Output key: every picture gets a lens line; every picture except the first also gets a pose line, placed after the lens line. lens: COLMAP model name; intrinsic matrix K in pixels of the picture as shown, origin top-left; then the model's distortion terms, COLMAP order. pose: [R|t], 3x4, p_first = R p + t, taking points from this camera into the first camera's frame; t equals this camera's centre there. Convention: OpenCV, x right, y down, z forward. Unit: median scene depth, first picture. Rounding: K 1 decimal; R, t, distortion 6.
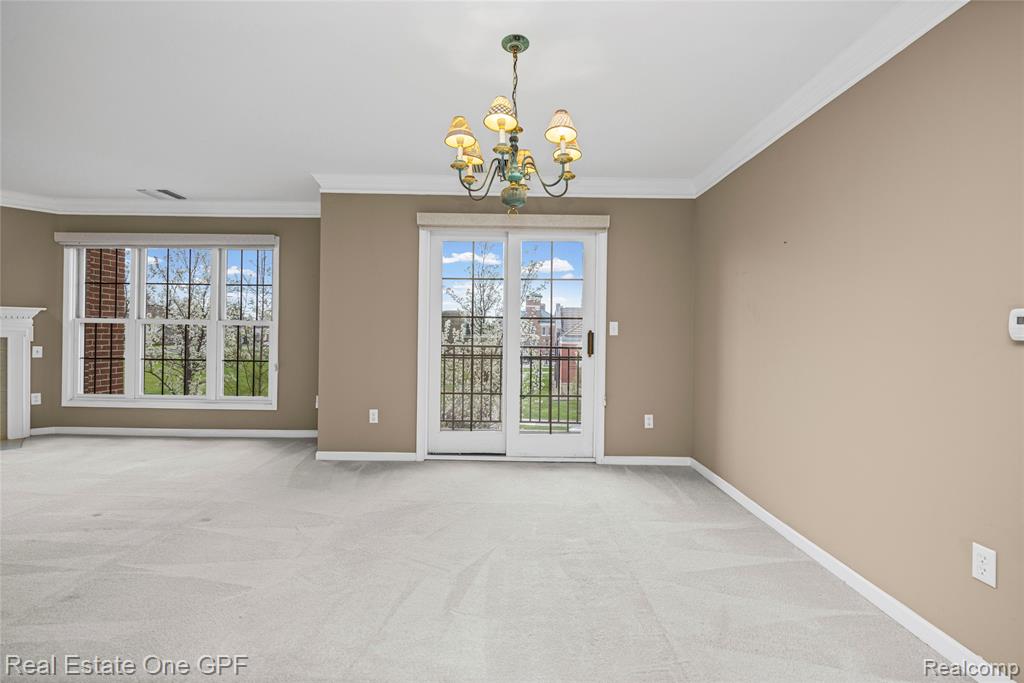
lens RADIAL K [[485.3, 0, 512.0], [0, 485.3, 341.5], [0, 0, 1]] dist [0.000650, 0.000132]
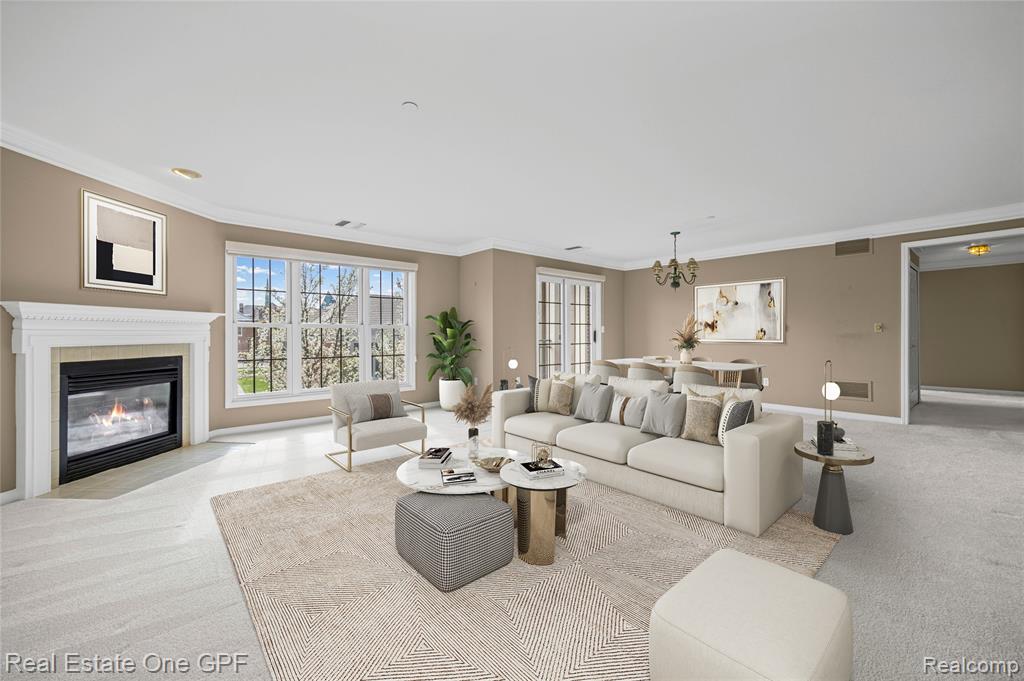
lens RADIAL K [[413.2, 0, 513.0], [0, 413.2, 335.4], [0, 0, 1]] dist [-0.002528, -0.000487]
pose [[0.752979, -0.020963, 0.657711, -1.035343], [0.015601, 0.999780, 0.014005, -0.025311], [-0.657860, -0.000284, 0.753140, -0.076866]]
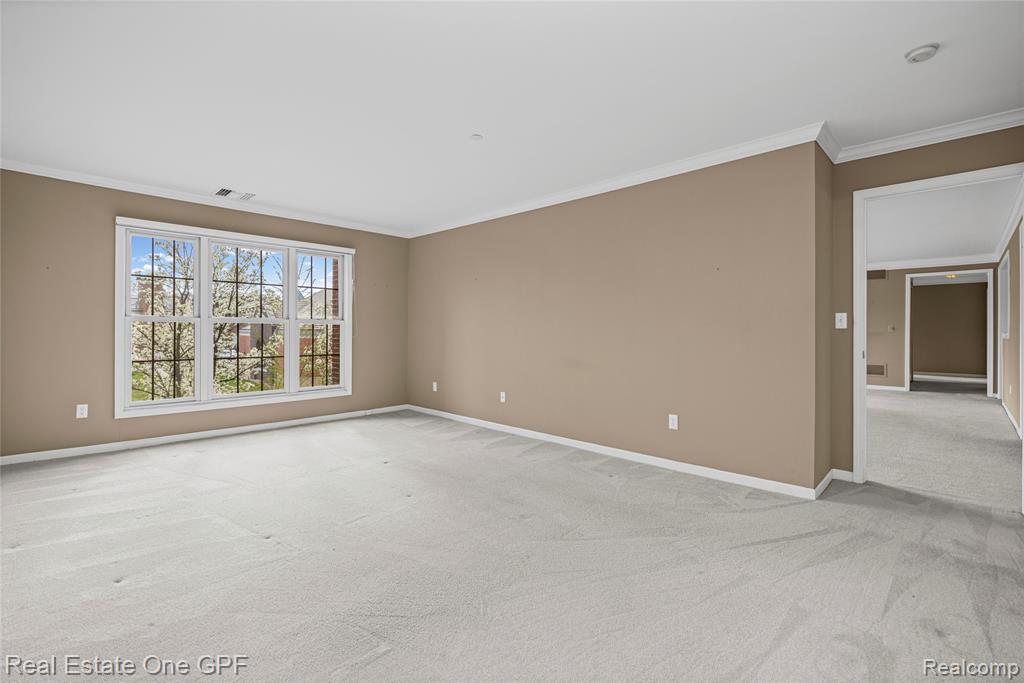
lens RADIAL K [[477.7, 0, 514.8], [0, 477.7, 330.2], [0, 0, 1]] dist [0.004084, 0.000547]
pose [[0.683925, -0.010315, 0.729480, -1.046120], [0.004012, 0.999938, 0.010378, -0.025428], [-0.729542, -0.004172, 0.683924, -0.077170]]
